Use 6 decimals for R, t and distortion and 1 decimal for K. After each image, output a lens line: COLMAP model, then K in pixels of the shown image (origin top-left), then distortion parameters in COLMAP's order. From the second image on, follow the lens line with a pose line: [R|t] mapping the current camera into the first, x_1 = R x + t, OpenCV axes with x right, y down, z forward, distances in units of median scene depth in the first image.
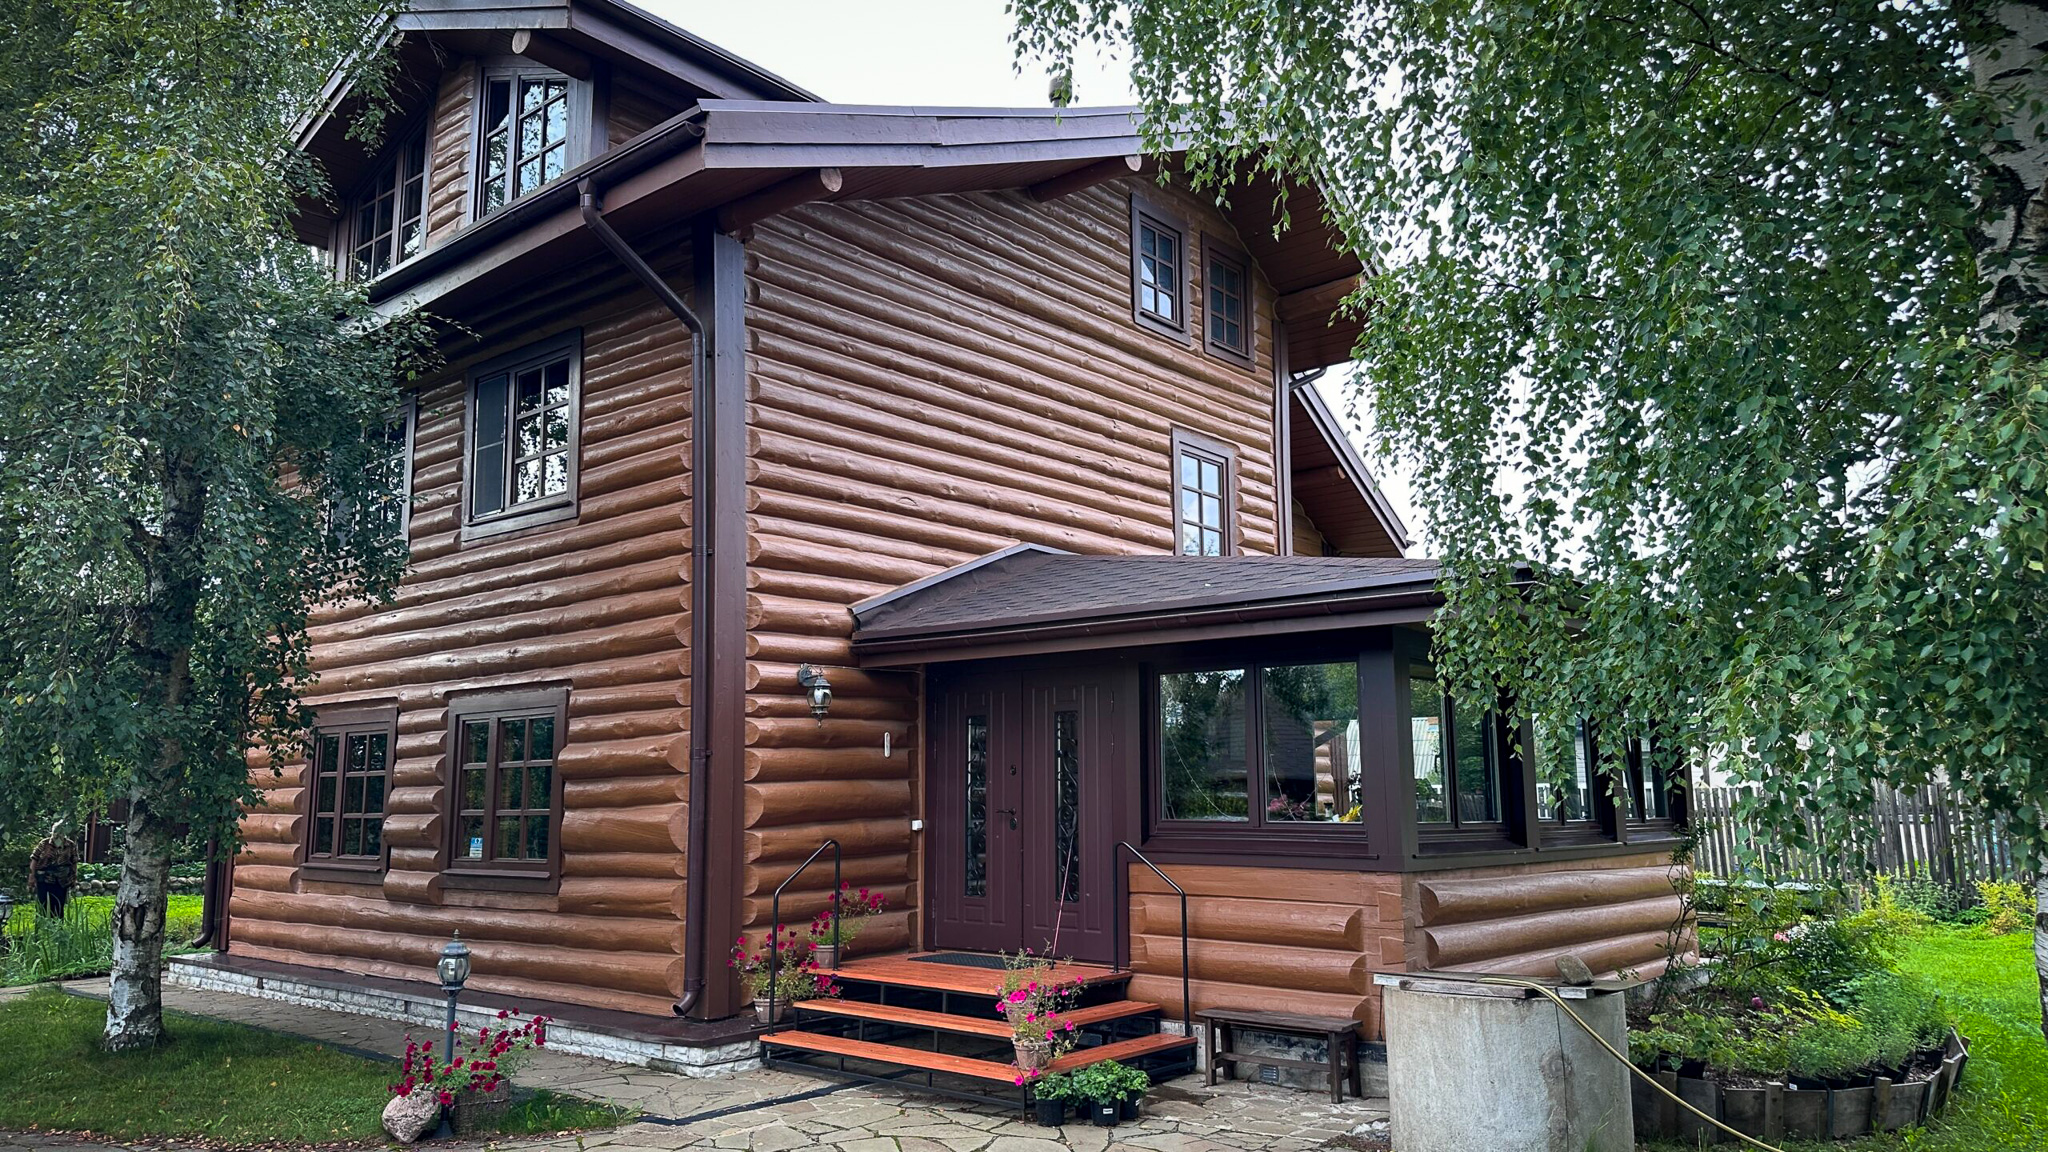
lens RADIAL K [[1399.0, 0, 1019.8], [0, 1399.0, 586.5], [0, 0, 1]] dist [0.149515, -0.261262]
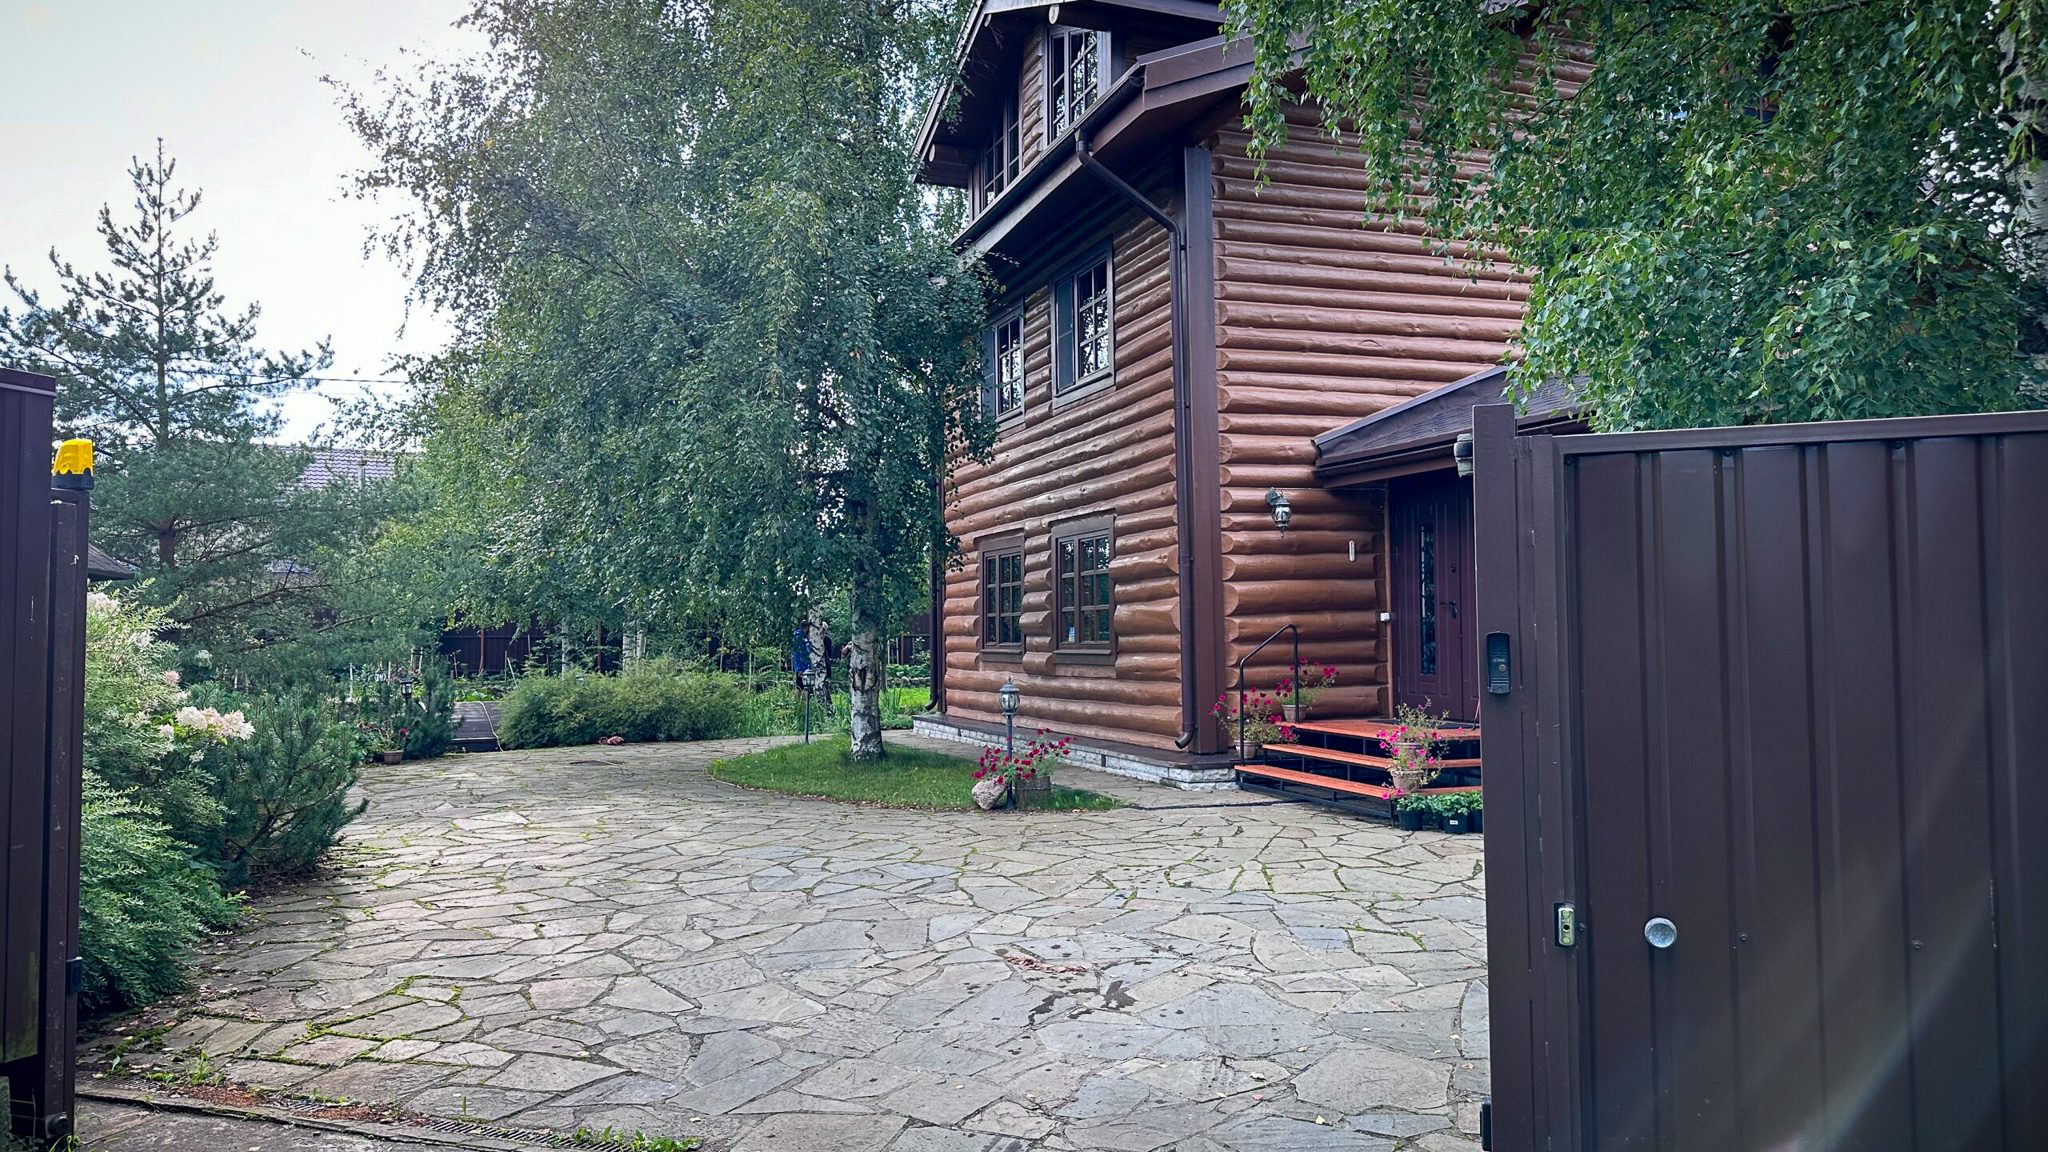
lens RADIAL K [[1399.0, 0, 1019.8], [0, 1399.0, 586.5], [0, 0, 1]] dist [0.149515, -0.261262]
pose [[0.869935, -0.018817, -0.492807, 0.256632], [0.076938, 0.992215, 0.097929, 0.002368], [0.487128, -0.123107, 0.864610, -0.194343]]
